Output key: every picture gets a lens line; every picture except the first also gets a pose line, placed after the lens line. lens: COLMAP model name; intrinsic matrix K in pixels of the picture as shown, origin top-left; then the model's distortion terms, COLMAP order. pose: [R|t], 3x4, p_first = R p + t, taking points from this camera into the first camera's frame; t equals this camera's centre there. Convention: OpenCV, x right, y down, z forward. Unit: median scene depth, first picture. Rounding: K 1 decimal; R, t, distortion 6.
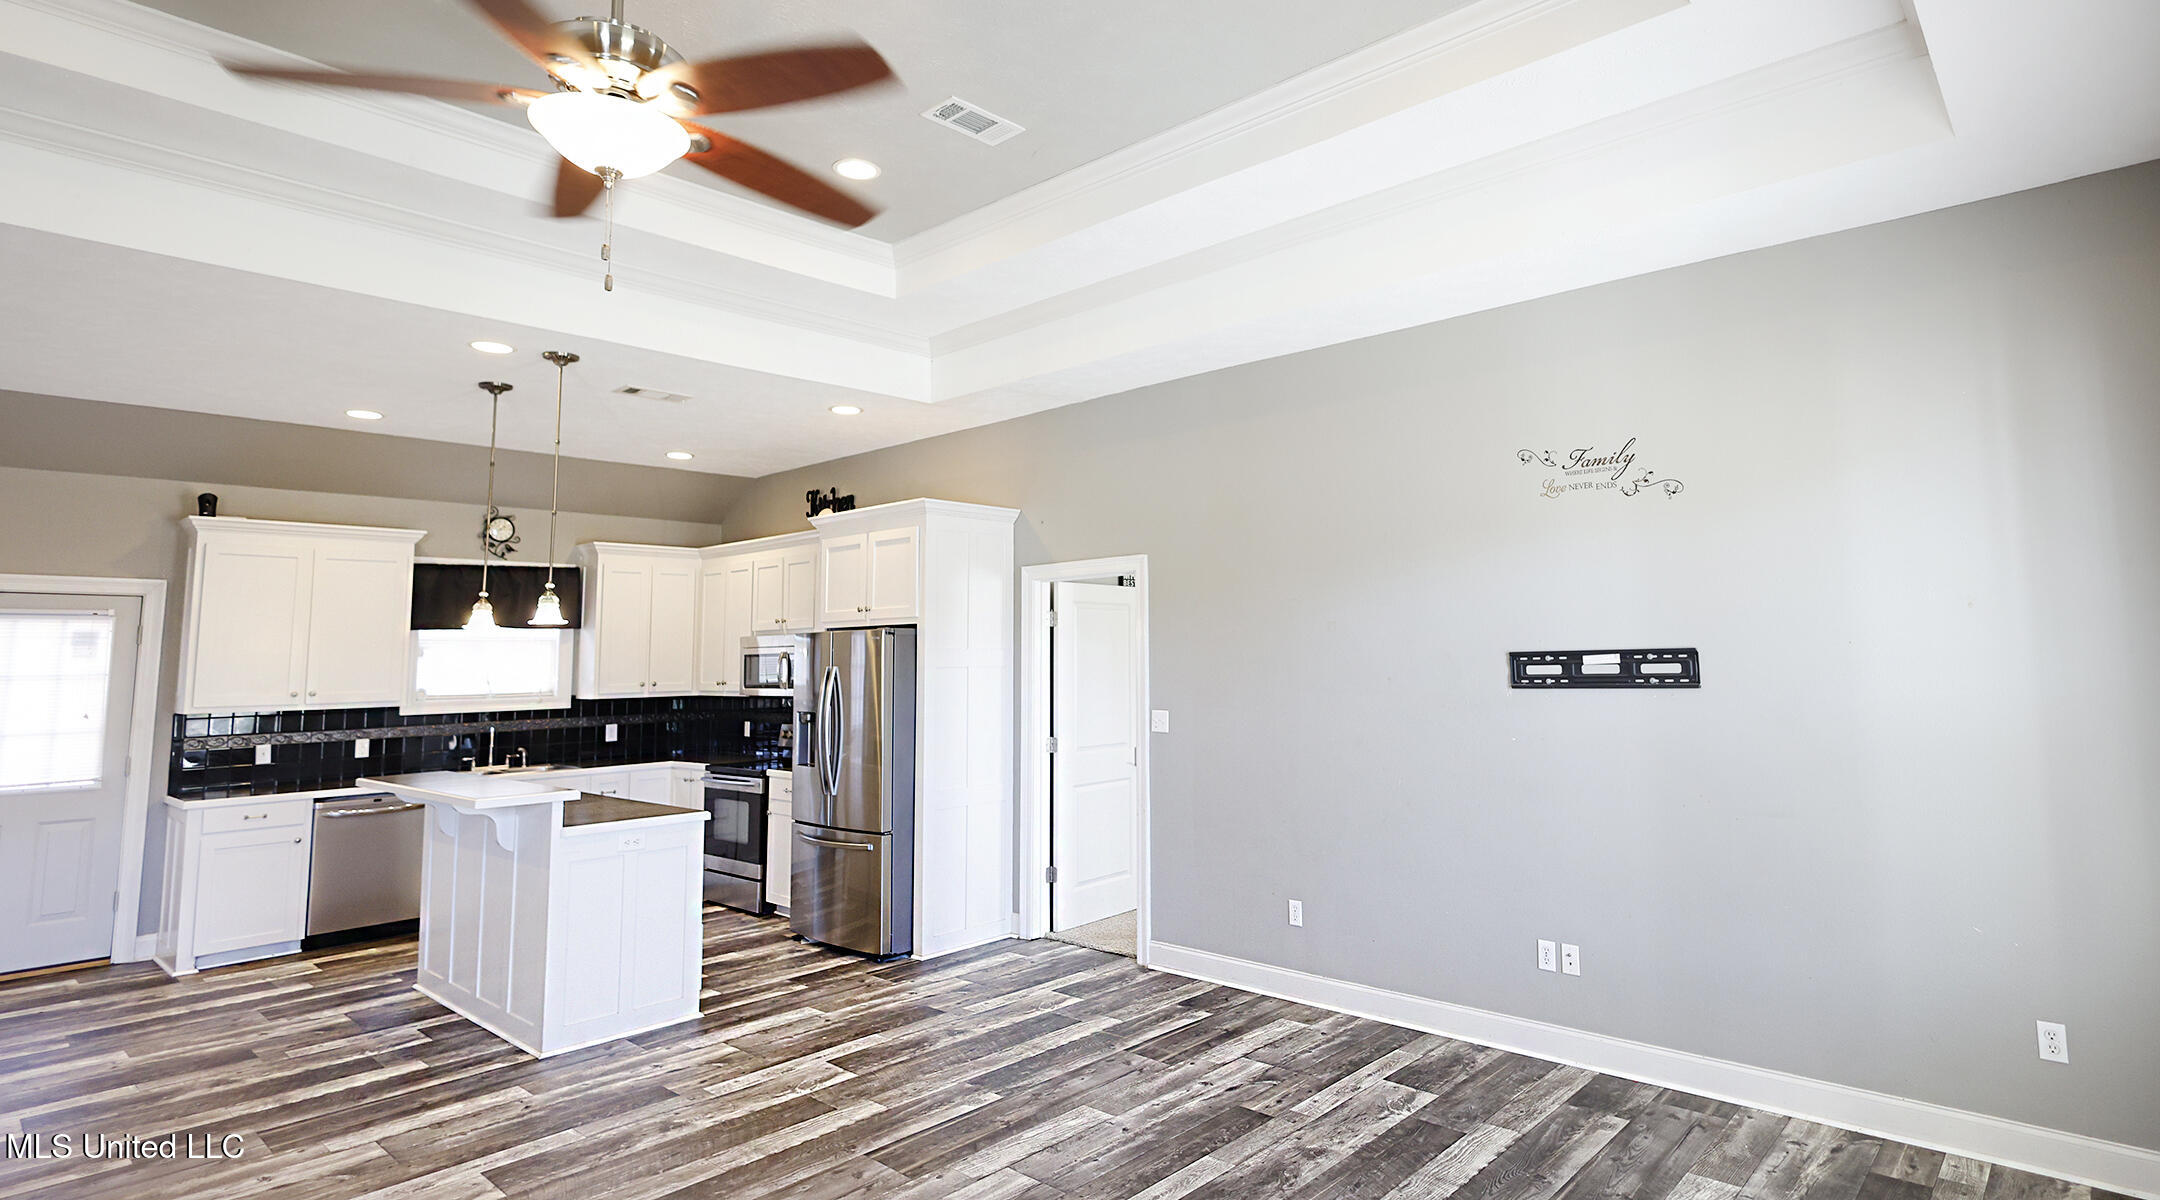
lens RADIAL K [[1081.9, 0, 1163.4], [0, 1081.9, 540.5], [0, 0, 1]] dist [0.004026, -0.001610]
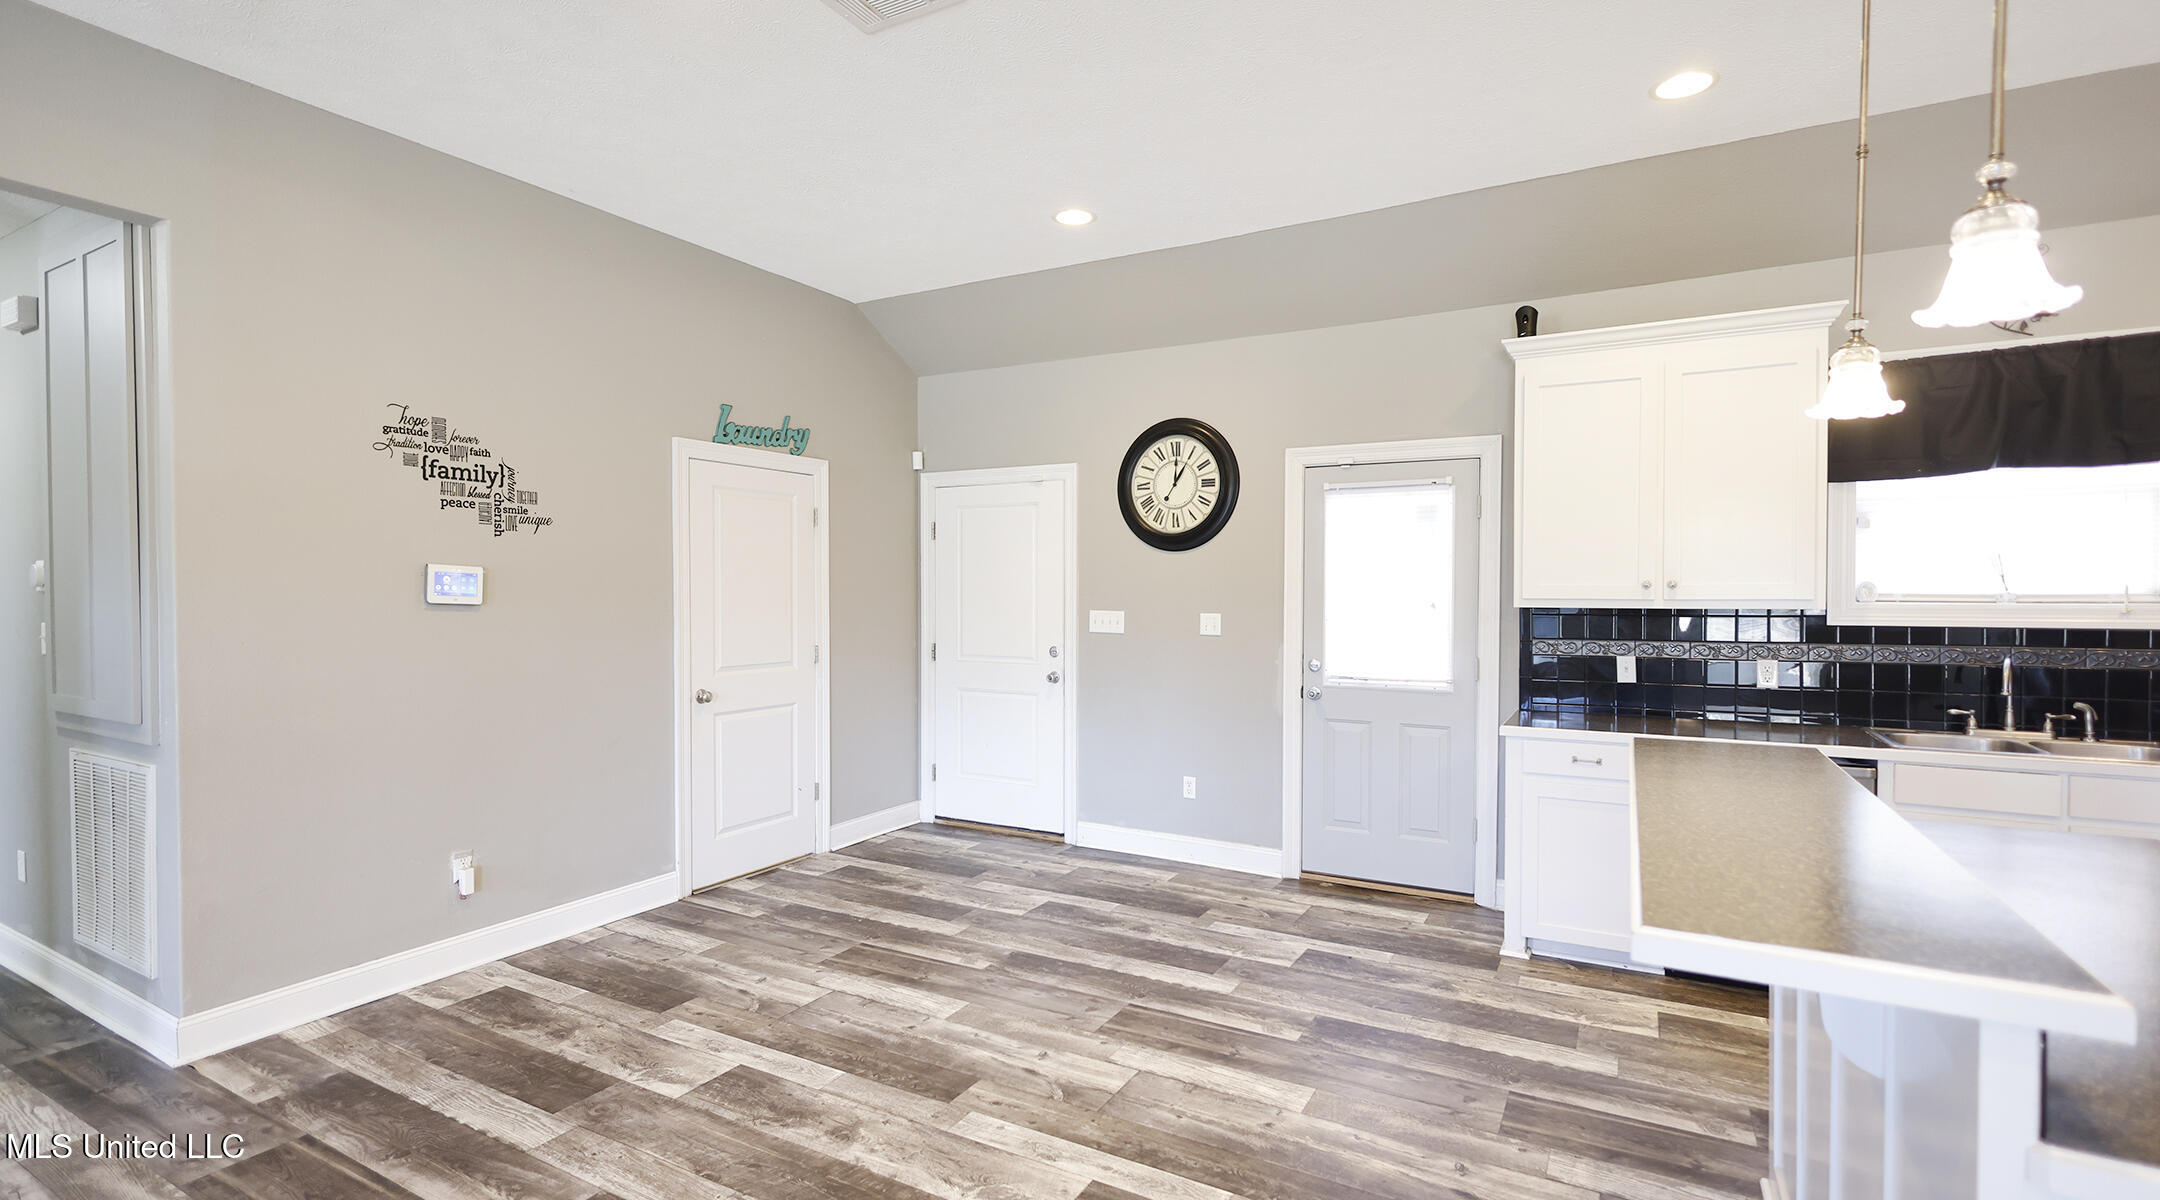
lens RADIAL K [[962.6, 0, 1084.9], [0, 962.6, 598.2], [0, 0, 1]] dist [-0.005034, -0.000822]
pose [[0.205631, 0.028564, -0.978213, -0.425449], [0.107221, 0.992899, 0.051532, 0.118068], [0.972738, -0.115482, 0.201108, 0.776897]]
